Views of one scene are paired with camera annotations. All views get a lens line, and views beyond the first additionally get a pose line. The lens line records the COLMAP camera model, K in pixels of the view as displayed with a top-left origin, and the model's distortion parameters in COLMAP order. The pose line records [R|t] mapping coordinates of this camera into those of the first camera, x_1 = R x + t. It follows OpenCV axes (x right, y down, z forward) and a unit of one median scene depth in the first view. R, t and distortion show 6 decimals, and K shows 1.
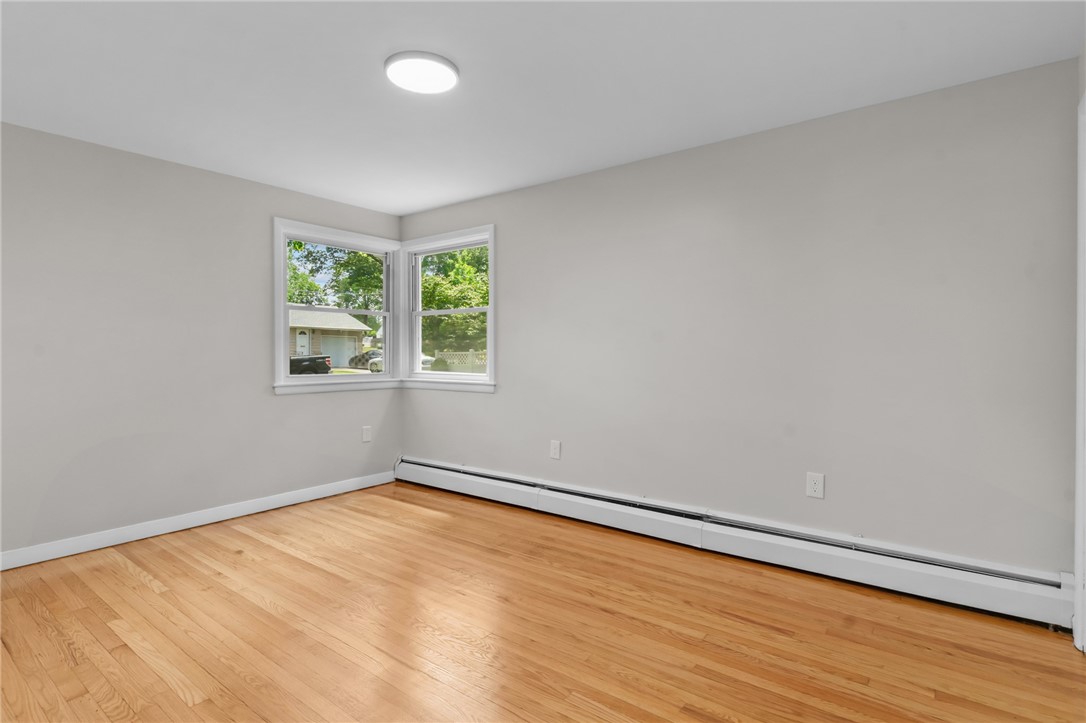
lens RADIAL K [[547.9, 0, 543.8], [0, 547.9, 353.8], [0, 0, 1]] dist [-0.000467, -0.000255]
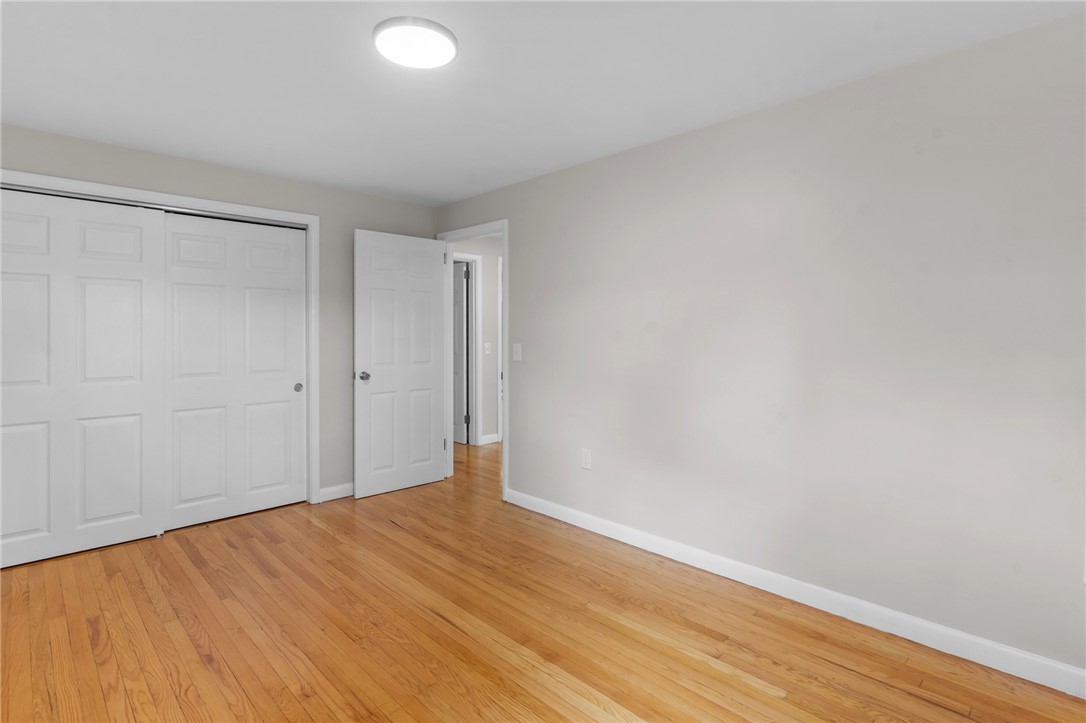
lens RADIAL K [[530.3, 0, 546.6], [0, 530.3, 345.4], [0, 0, 1]] dist [0.001694, -0.000278]
pose [[-0.992219, -0.001495, 0.124492, -0.406522], [0.001700, 0.999672, 0.025557, -0.036429], [-0.124490, 0.025570, -0.991891, 1.376365]]
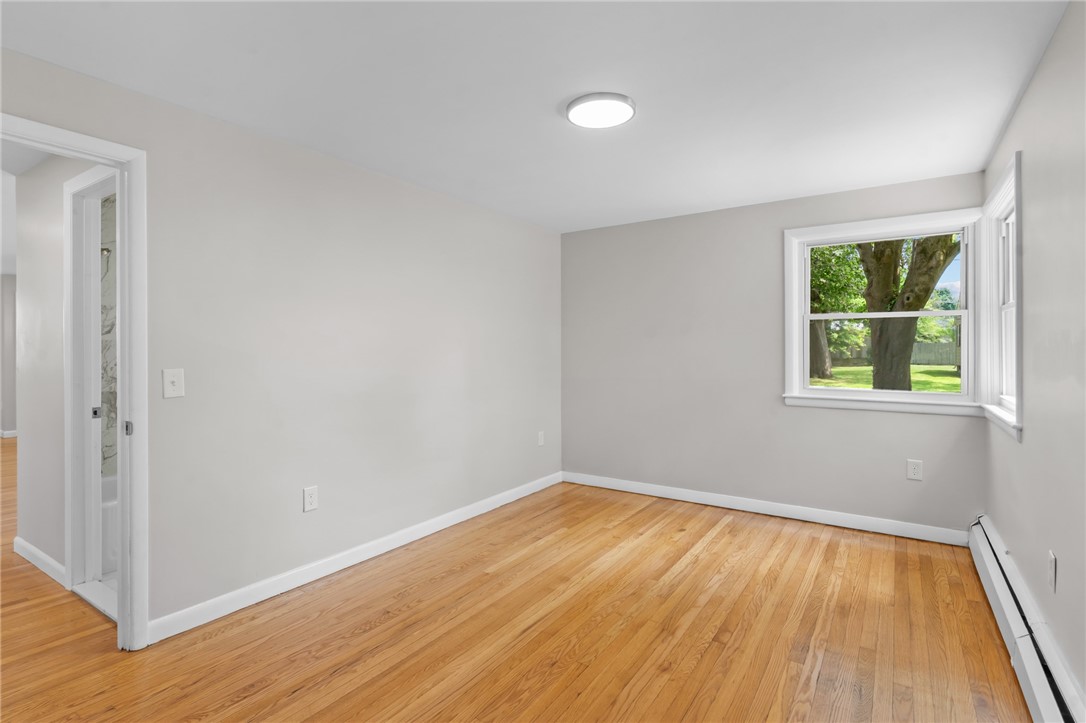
lens RADIAL K [[532.6, 0, 526.6], [0, 532.6, 359.2], [0, 0, 1]] dist [0.010553, 0.000494]
pose [[0.049728, 0.020327, -0.998556, 0.606426], [-0.002204, 0.999793, 0.020242, -0.038645], [0.998760, 0.001194, 0.049762, 0.611588]]
